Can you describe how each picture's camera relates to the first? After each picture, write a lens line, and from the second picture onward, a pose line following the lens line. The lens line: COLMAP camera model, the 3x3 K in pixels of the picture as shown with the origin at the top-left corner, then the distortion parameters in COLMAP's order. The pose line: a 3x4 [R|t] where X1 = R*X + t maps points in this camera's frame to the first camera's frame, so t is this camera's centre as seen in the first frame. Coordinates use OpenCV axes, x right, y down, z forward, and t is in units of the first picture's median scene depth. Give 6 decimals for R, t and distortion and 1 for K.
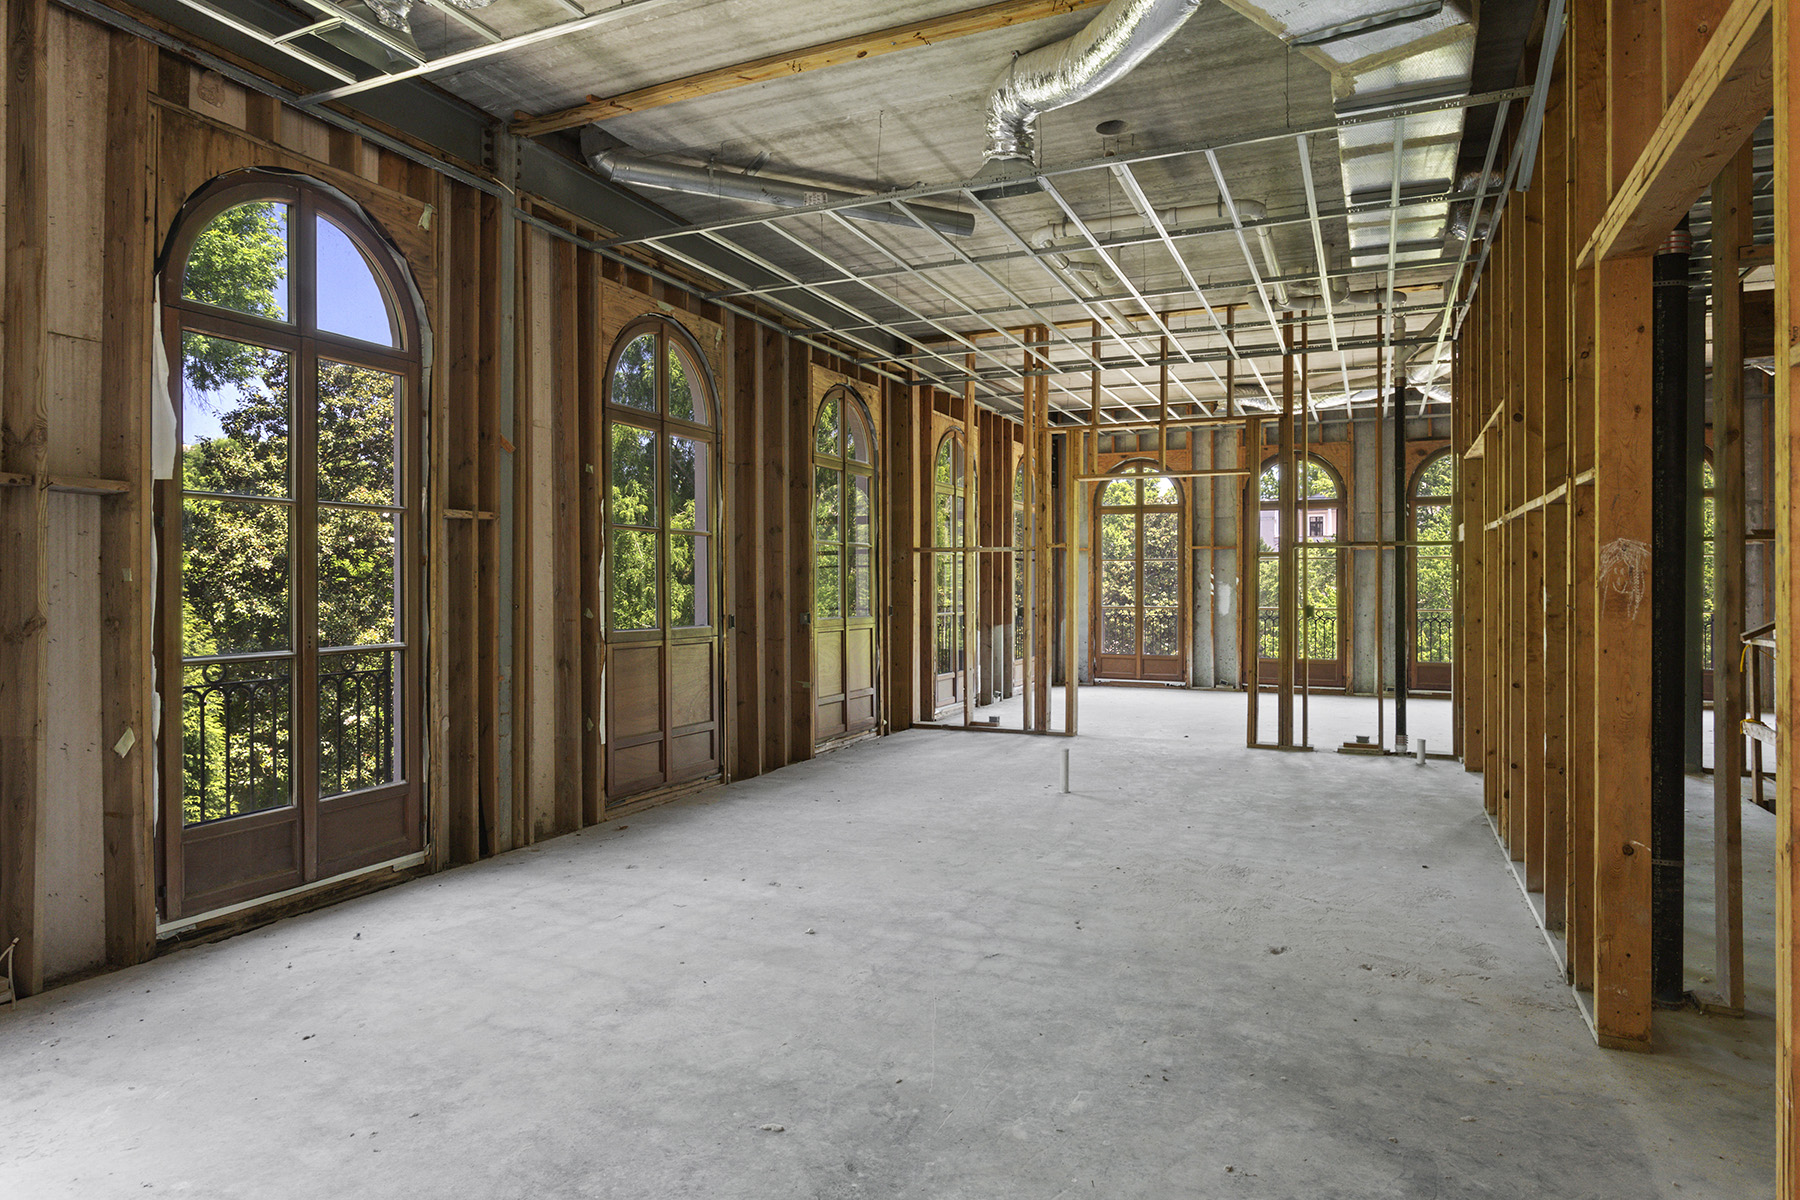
lens RADIAL K [[1079.2, 0, 895.7], [0, 1079.2, 595.5], [0, 0, 1]] dist [-0.001848, -0.000576]
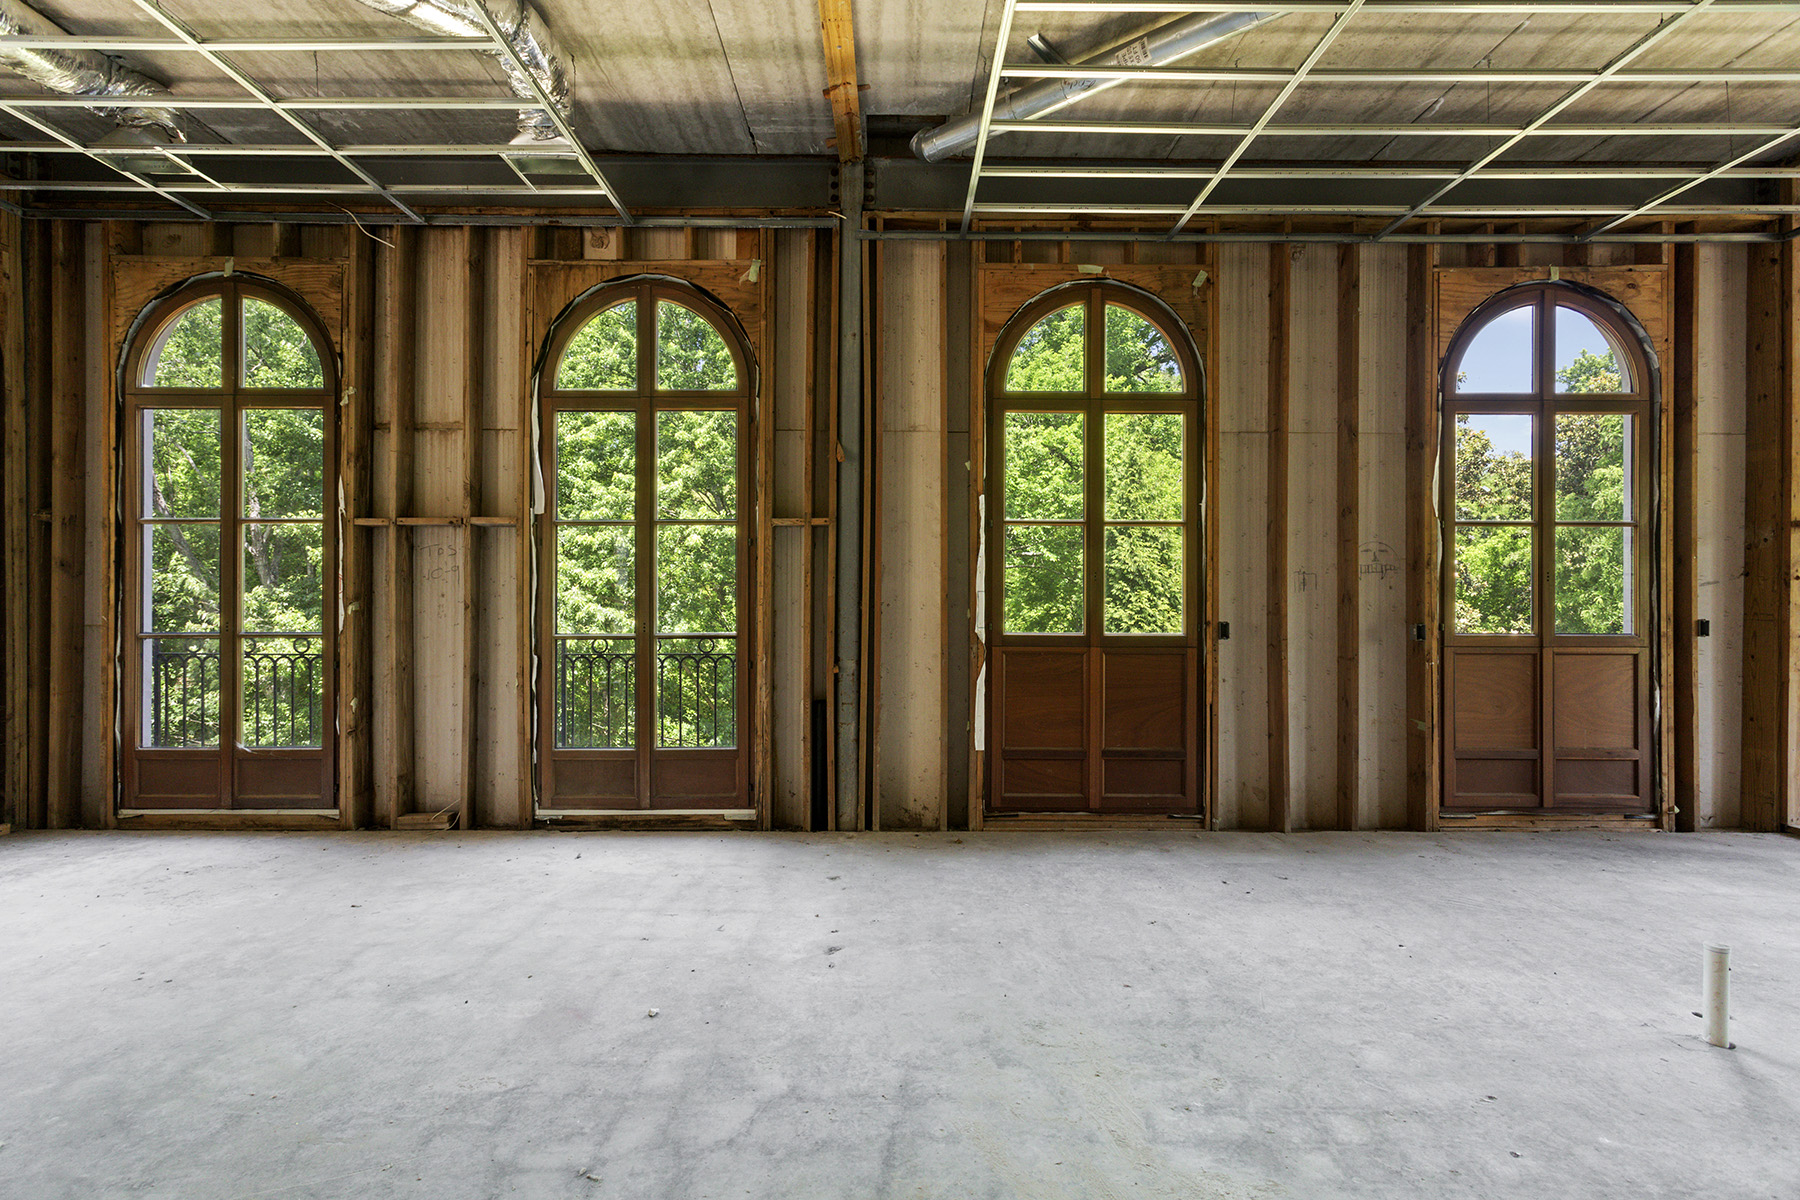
lens RADIAL K [[852.9, 0, 888.3], [0, 852.9, 599.3], [0, 0, 1]] dist [0.001140, 0.002151]
pose [[0.409806, 0.009926, -0.912119, 0.528853], [-0.010135, 0.999929, 0.006328, -0.001039], [0.912116, 0.006651, 0.409877, 0.837363]]
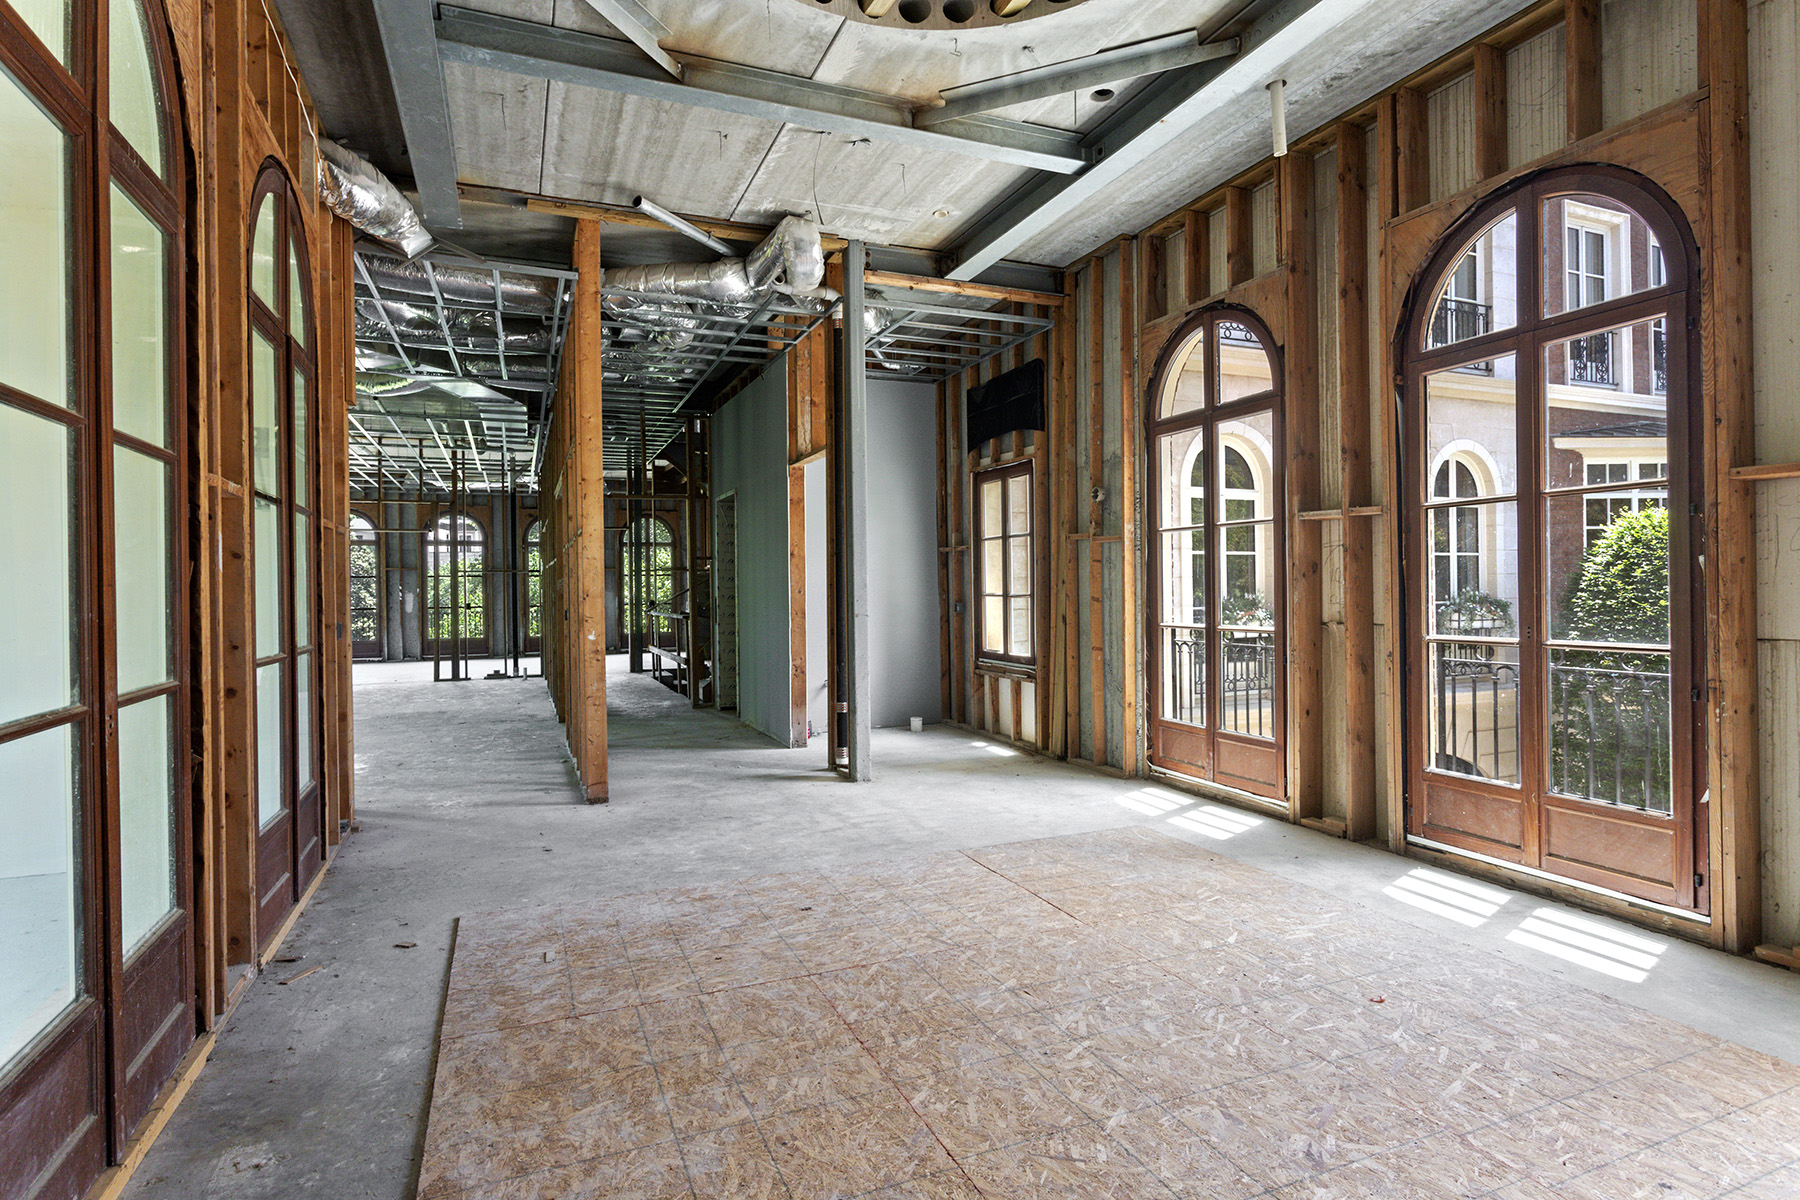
lens RADIAL K [[923.1, 0, 897.4], [0, 923.1, 606.2], [0, 0, 1]] dist [-0.005816, 0.001318]
pose [[0.690036, -0.018836, 0.723530, -0.442821], [0.013726, 0.999822, 0.012938, 0.003616], [-0.723645, 0.001004, 0.690171, -1.100625]]
